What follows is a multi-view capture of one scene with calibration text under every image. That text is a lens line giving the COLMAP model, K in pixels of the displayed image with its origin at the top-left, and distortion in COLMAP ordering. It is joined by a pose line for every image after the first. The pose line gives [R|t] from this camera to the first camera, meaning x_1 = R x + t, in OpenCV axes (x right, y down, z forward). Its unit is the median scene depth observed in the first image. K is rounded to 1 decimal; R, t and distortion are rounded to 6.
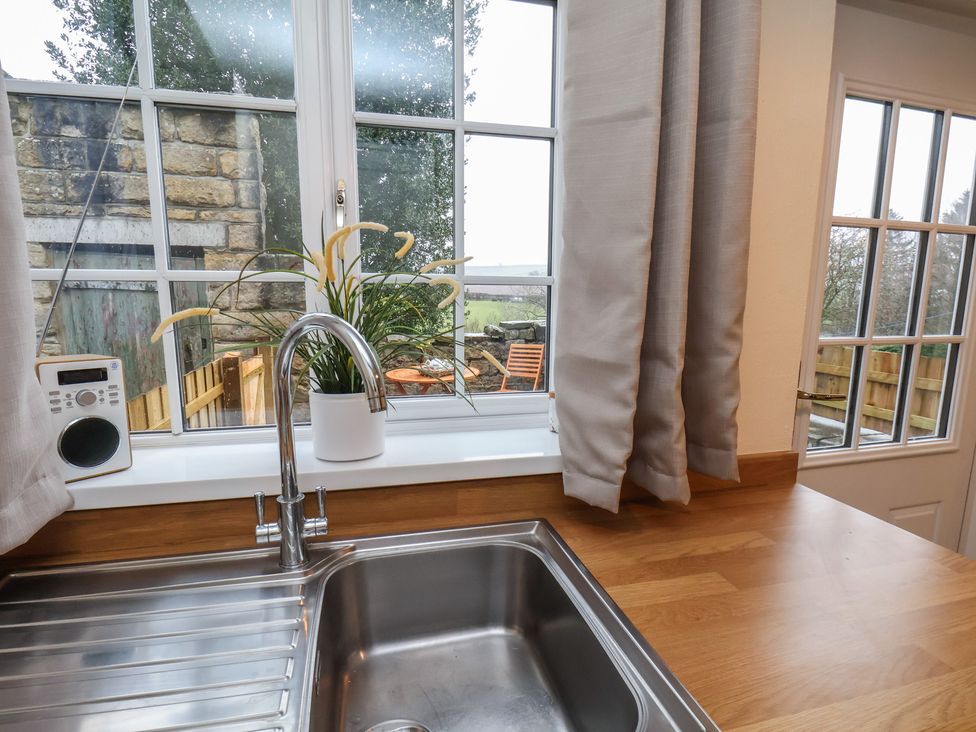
lens RADIAL K [[508.6, 0, 488.0], [0, 508.6, 366.0], [0, 0, 1]] dist [0.012337, -0.017629]
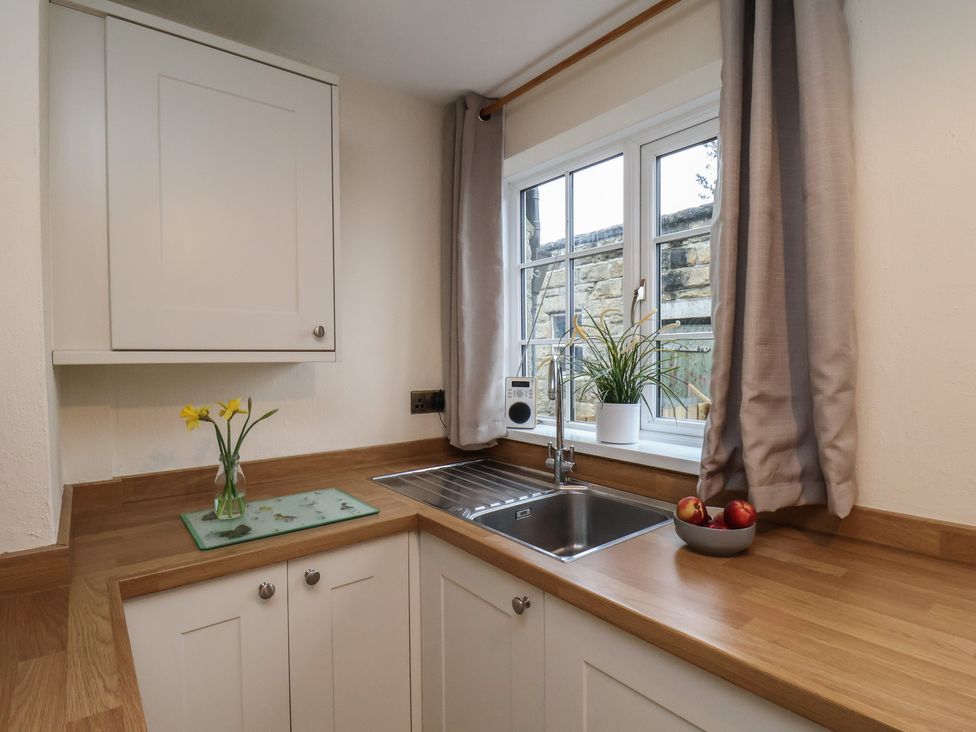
lens RADIAL K [[517.1, 0, 488.0], [0, 517.1, 366.0], [0, 0, 1]] dist [-0.001056, -0.000484]
pose [[0.399703, 0.012986, -0.916553, 0.771819], [-0.125855, 0.991208, -0.040841, 0.030794], [0.907964, 0.131677, 0.397823, -0.056079]]
